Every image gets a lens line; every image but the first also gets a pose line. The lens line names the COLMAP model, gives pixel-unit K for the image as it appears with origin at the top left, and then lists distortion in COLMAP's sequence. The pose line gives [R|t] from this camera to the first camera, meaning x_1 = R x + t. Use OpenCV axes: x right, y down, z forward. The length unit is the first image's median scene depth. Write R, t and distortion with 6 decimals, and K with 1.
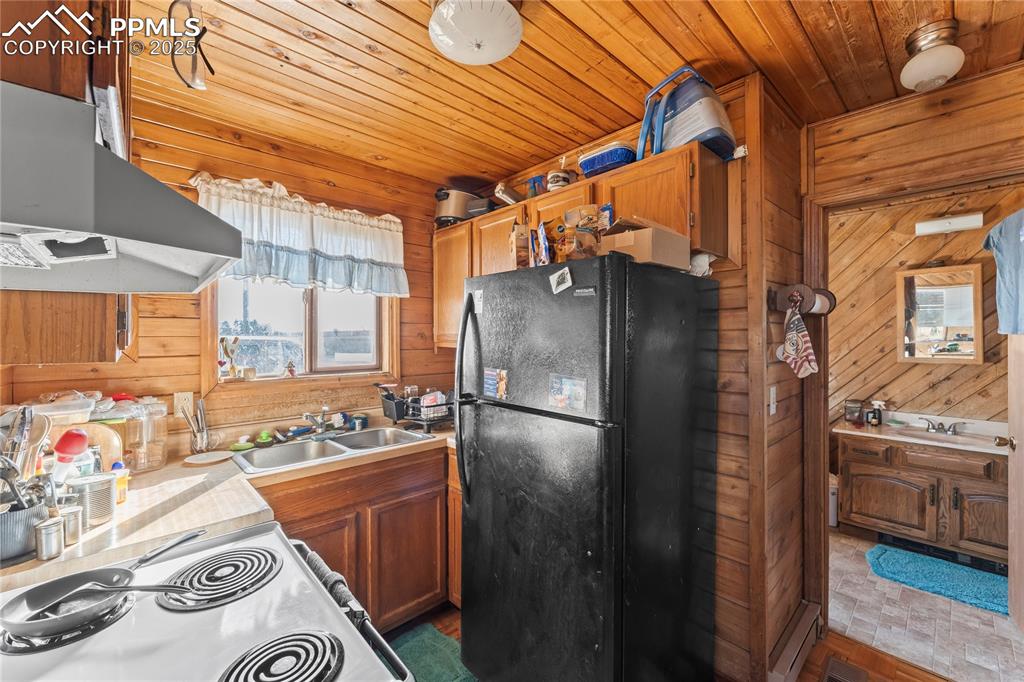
lens RADIAL K [[417.2, 0, 515.3], [0, 417.2, 338.8], [0, 0, 1]] dist [-0.003651, -0.000144]
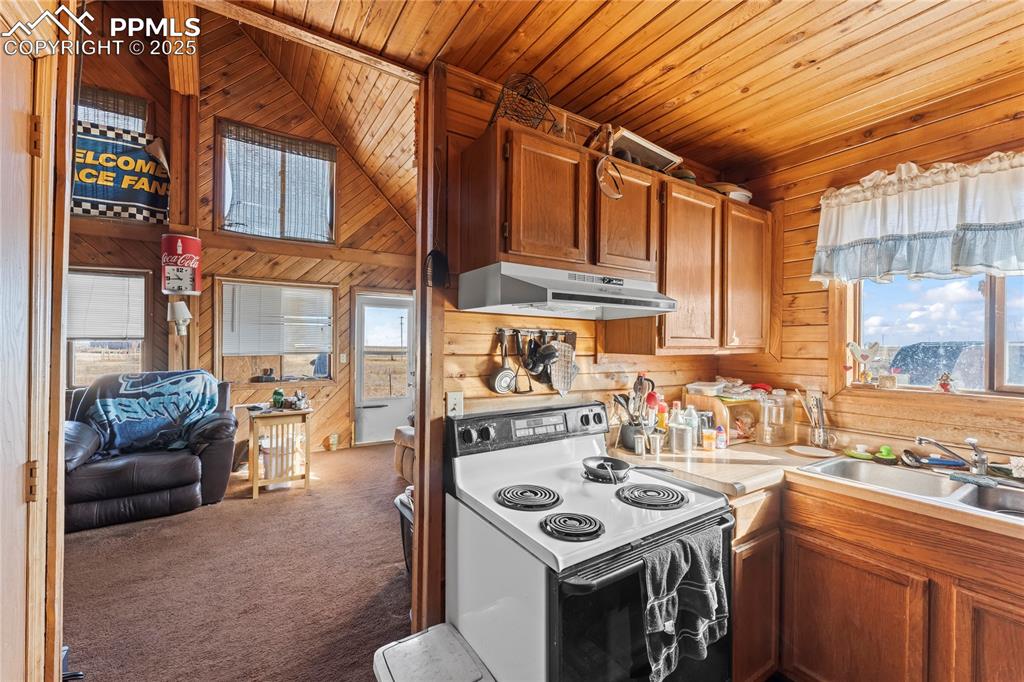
lens RADIAL K [[417.2, 0, 509.7], [0, 417.2, 342.6], [0, 0, 1]] dist [-0.003651, -0.000144]
pose [[-0.183171, -0.000114, -0.983081, 0.262059], [-0.009172, 0.999957, 0.001593, 0.001877], [0.983038, 0.009309, -0.183164, 0.221153]]
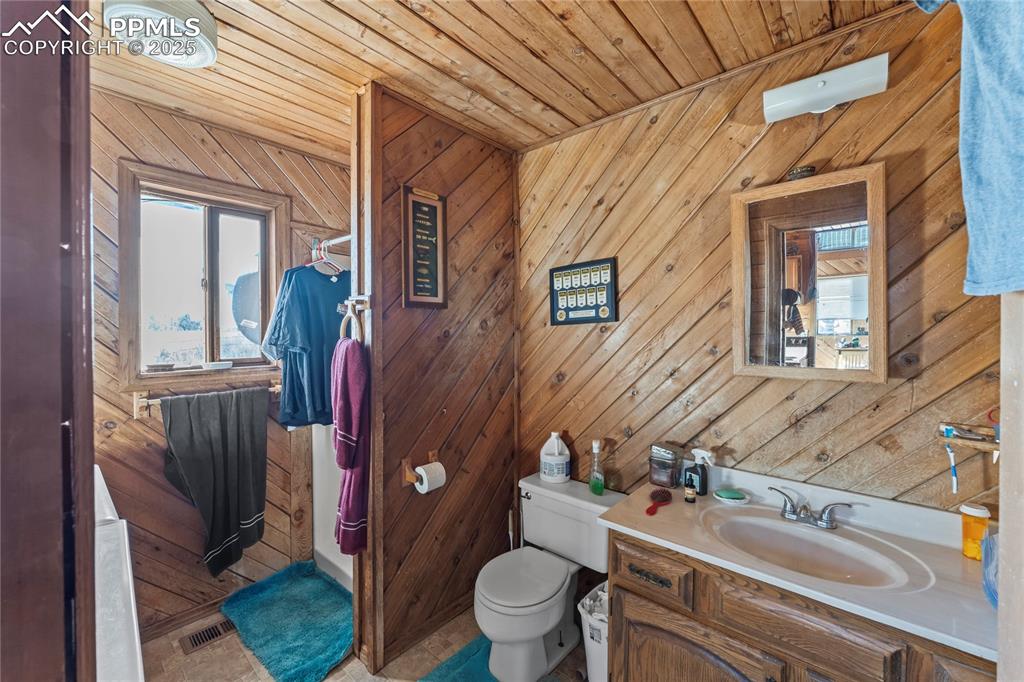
lens RADIAL K [[417.2, 0, 503.5], [0, 417.2, 338.3], [0, 0, 1]] dist [-0.003651, -0.000144]
pose [[0.995368, -0.001367, 0.096126, 0.634937], [0.000373, 0.999946, 0.010353, 0.006545], [-0.096135, -0.010269, 0.995315, 0.560460]]
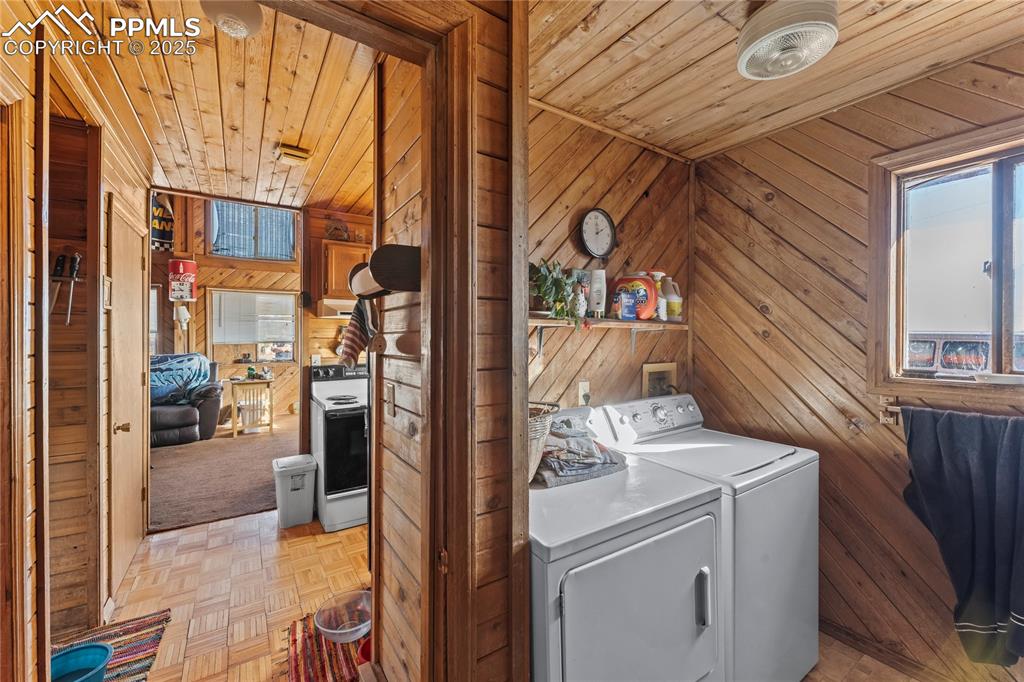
lens RADIAL K [[417.2, 0, 511.4], [0, 417.2, 336.7], [0, 0, 1]] dist [-0.003651, -0.000144]
pose [[-0.170635, 0.007757, -0.985304, 0.820221], [-0.001268, 0.999966, 0.008092, 0.005008], [0.985333, 0.002630, -0.170620, 0.805544]]
